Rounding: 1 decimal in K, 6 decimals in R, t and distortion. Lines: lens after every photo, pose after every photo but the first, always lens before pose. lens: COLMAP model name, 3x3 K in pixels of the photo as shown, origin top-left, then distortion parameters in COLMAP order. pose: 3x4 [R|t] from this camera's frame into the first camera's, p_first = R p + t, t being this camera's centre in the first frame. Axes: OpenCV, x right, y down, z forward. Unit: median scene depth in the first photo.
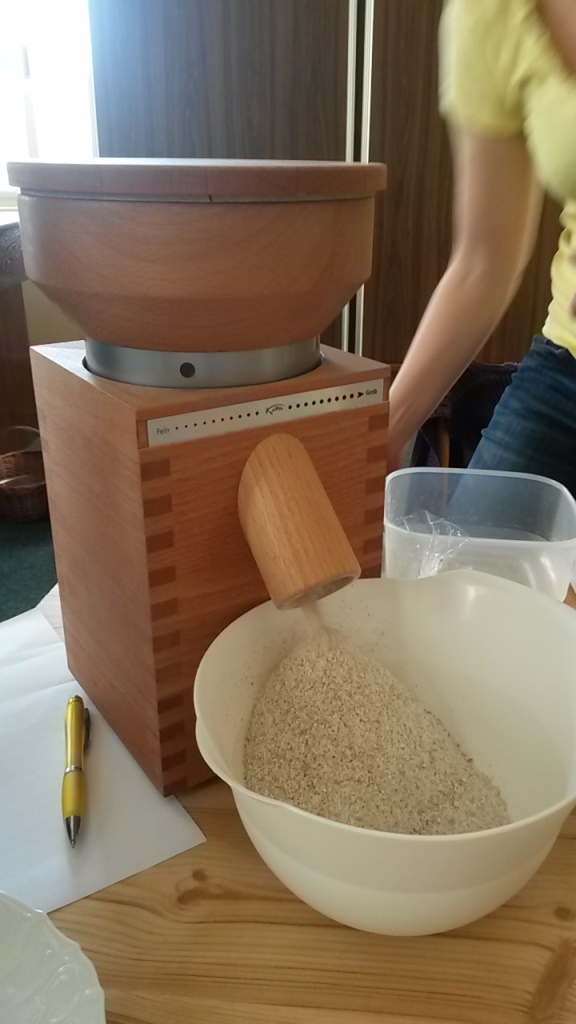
lens RADIAL K [[825.3, 0, 288.0], [0, 825.3, 512.0], [0, 0, 1]] dist [0.087514, -0.160917]
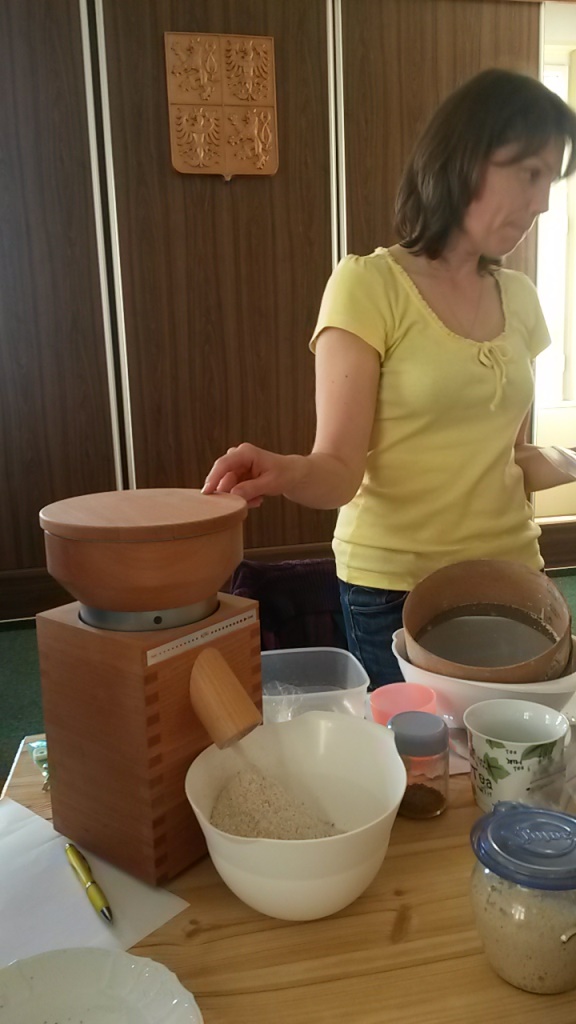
lens RADIAL K [[825.3, 0, 288.0], [0, 825.3, 512.0], [0, 0, 1]] dist [0.087514, -0.160917]
pose [[0.952529, -0.085761, 0.292119, -0.339102], [0.146074, 0.970589, -0.191361, -0.011857], [-0.267117, 0.224948, 0.937042, -0.781273]]
